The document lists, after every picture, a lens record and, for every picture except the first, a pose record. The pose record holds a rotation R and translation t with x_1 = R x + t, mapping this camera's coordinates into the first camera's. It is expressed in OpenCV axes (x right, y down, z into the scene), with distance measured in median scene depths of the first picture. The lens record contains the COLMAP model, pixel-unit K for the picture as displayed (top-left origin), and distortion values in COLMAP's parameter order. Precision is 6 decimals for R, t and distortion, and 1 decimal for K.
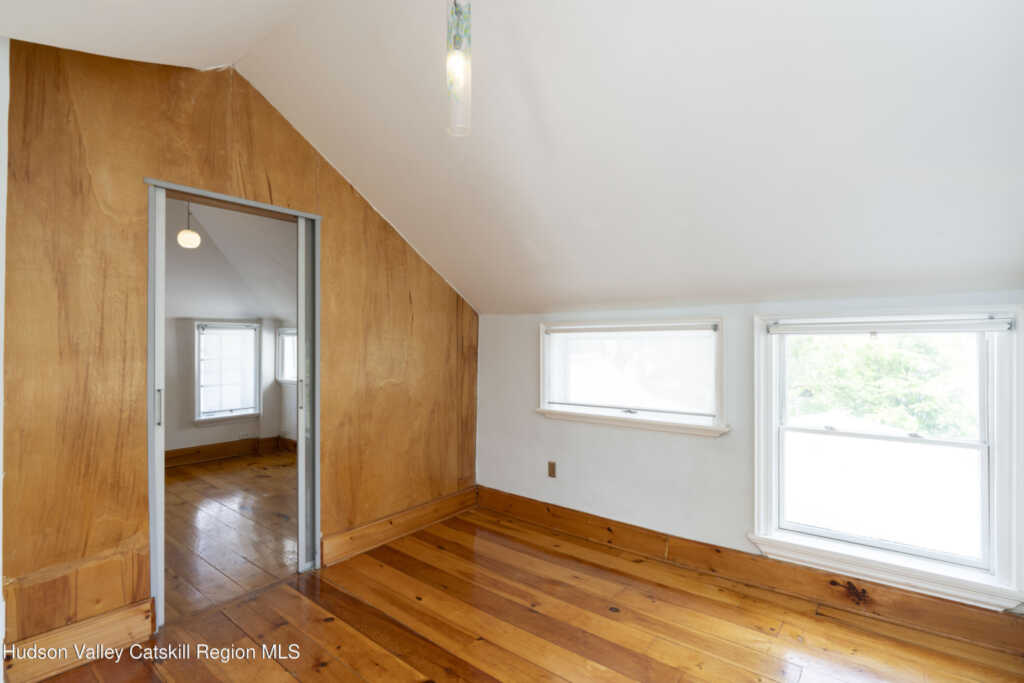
lens RADIAL K [[474.2, 0, 512.0], [0, 474.2, 341.5], [0, 0, 1]] dist [-0.002803, -0.000090]
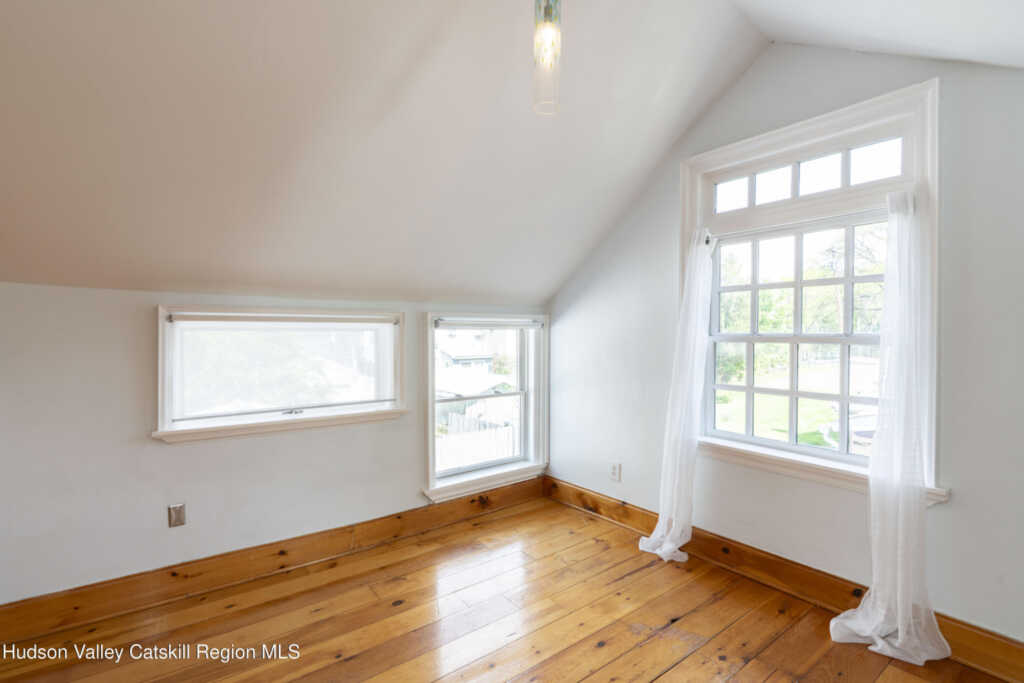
lens RADIAL K [[459.4, 0, 510.5], [0, 459.4, 337.1], [0, 0, 1]] dist [-0.003171, 0.000010]
pose [[0.279091, -0.002591, 0.960261, -0.551342], [-0.003502, 0.999987, 0.003716, 0.003219], [-0.960258, -0.004400, 0.279079, 0.435746]]
